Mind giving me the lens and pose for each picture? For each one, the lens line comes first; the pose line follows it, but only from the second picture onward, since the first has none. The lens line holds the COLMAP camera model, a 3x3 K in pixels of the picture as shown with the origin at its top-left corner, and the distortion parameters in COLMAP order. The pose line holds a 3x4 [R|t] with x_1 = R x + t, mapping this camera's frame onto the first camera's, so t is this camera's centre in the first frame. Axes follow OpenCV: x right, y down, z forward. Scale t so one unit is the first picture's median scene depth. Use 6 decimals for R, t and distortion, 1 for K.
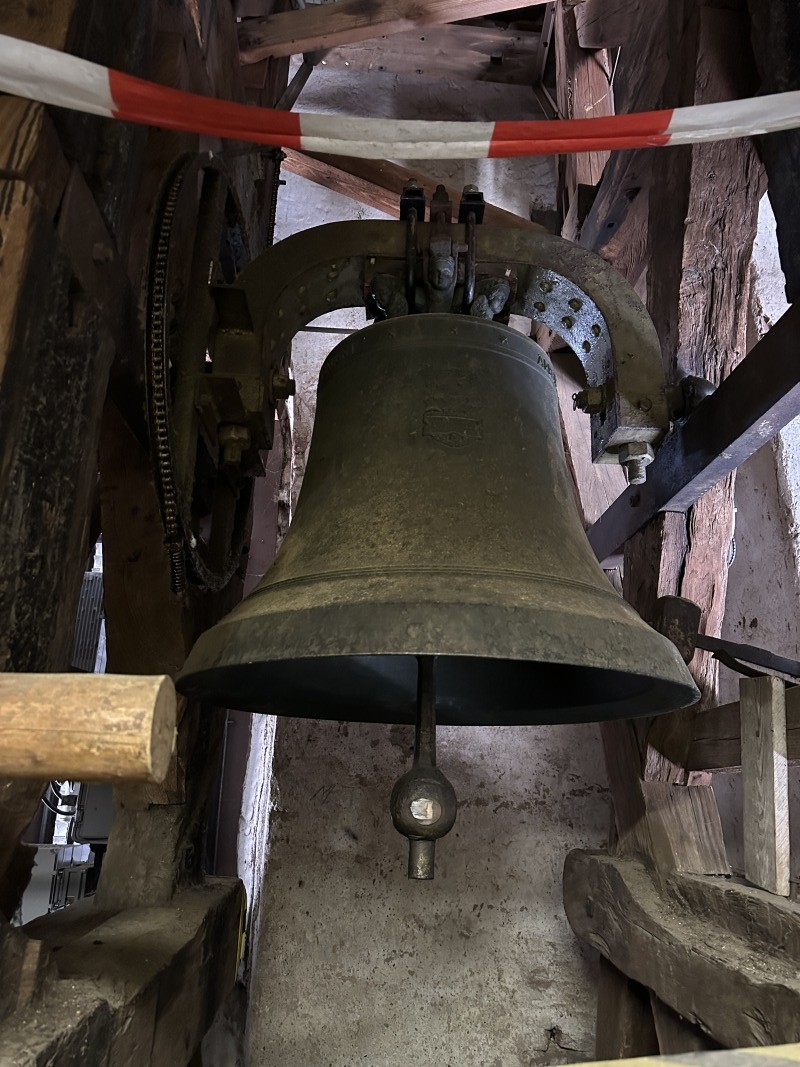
lens RADIAL K [[744.9, 0, 396.4], [0, 744.9, 541.6], [0, 0, 1]] dist [0.062838, -0.072260]
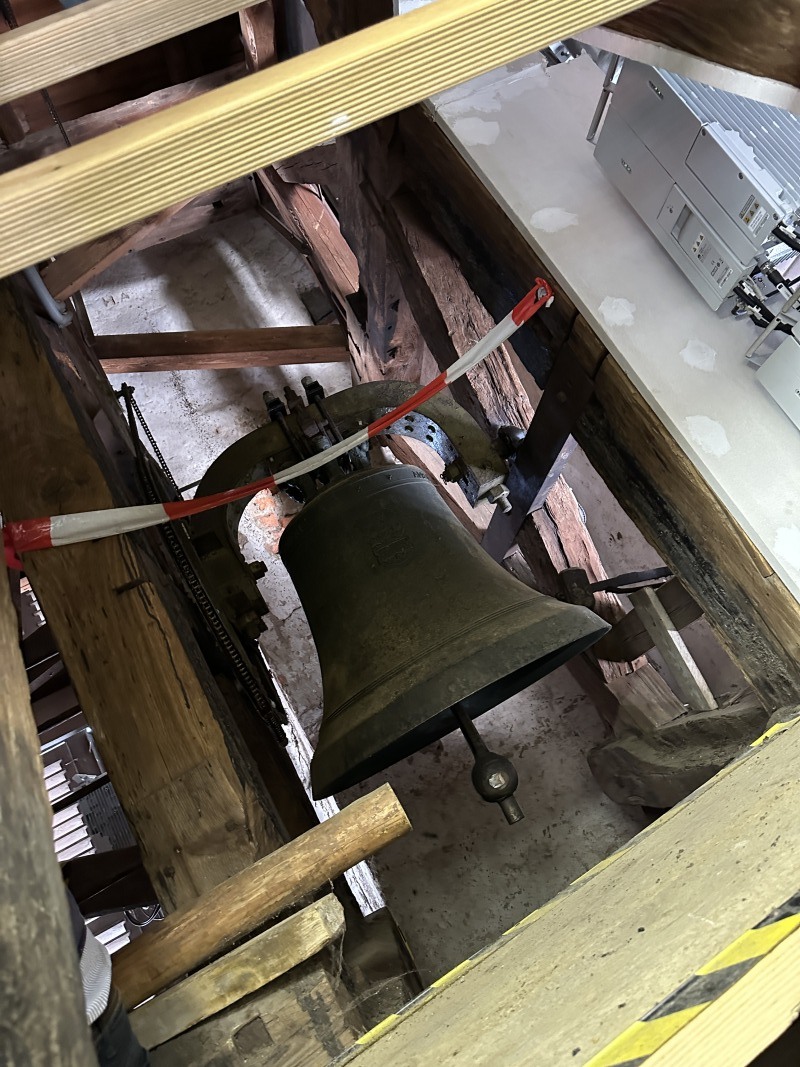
lens RADIAL K [[744.9, 0, 391.2], [0, 744.9, 537.0], [0, 0, 1]] dist [0.062838, -0.072260]
pose [[0.866490, -0.478765, 0.141347, -0.103233], [0.480237, 0.876760, 0.025760, -0.173998], [-0.136260, 0.045559, 0.989625, -0.395926]]
